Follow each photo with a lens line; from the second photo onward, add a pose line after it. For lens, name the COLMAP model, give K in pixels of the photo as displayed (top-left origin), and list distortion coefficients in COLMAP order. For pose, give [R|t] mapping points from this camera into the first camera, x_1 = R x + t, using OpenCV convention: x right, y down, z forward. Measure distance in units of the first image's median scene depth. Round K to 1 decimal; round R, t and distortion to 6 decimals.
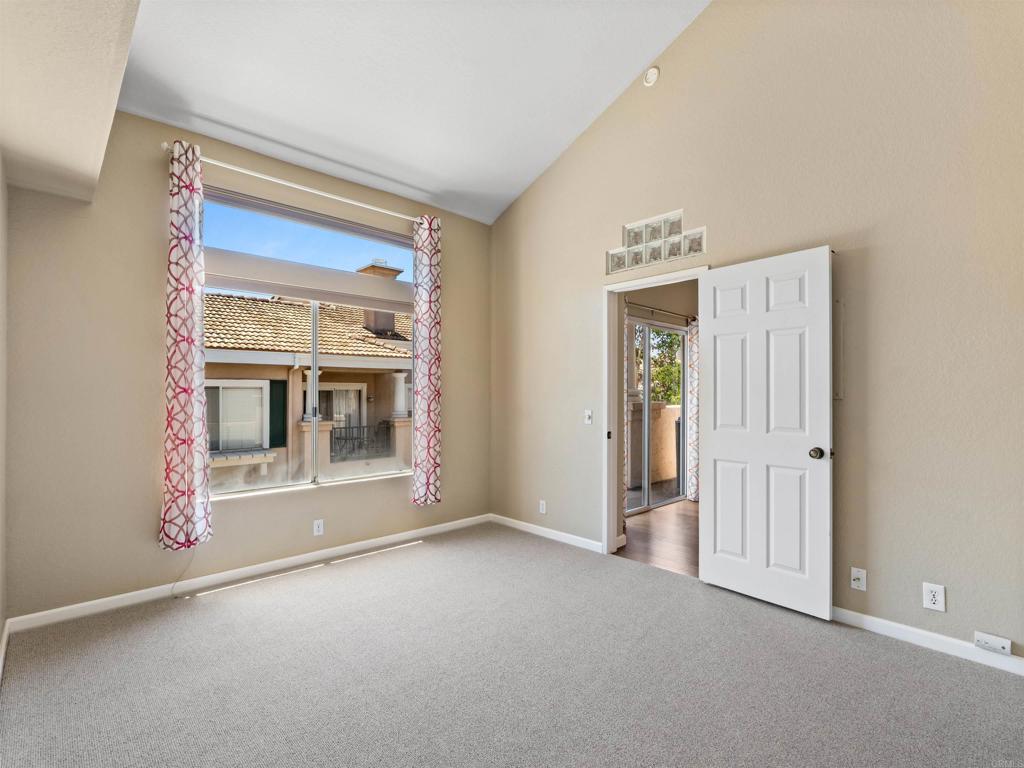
lens RADIAL K [[488.2, 0, 507.4], [0, 488.2, 384.8], [0, 0, 1]] dist [-0.014442, 0.000851]
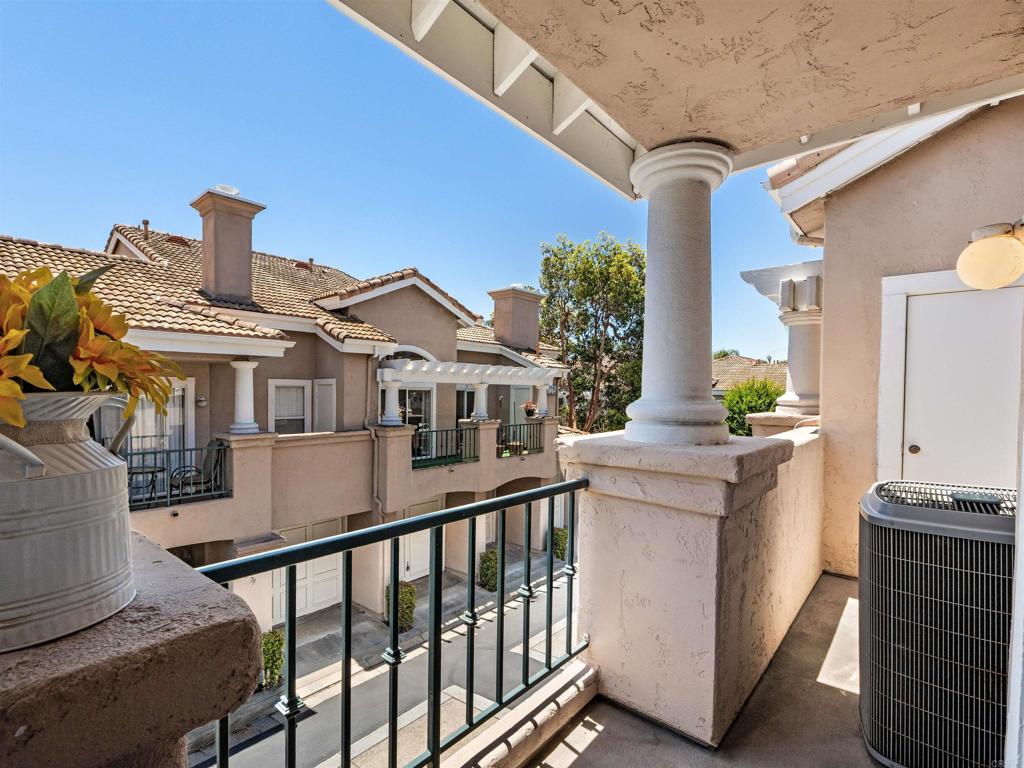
lens RADIAL K [[488.2, 0, 512.7], [0, 488.2, 386.1], [0, 0, 1]] dist [-0.014442, 0.000851]
pose [[0.993937, -0.002847, 0.109919, 0.050258], [0.002444, 0.999990, 0.003796, 0.005464], [-0.109928, -0.003504, 0.993933, 0.349263]]
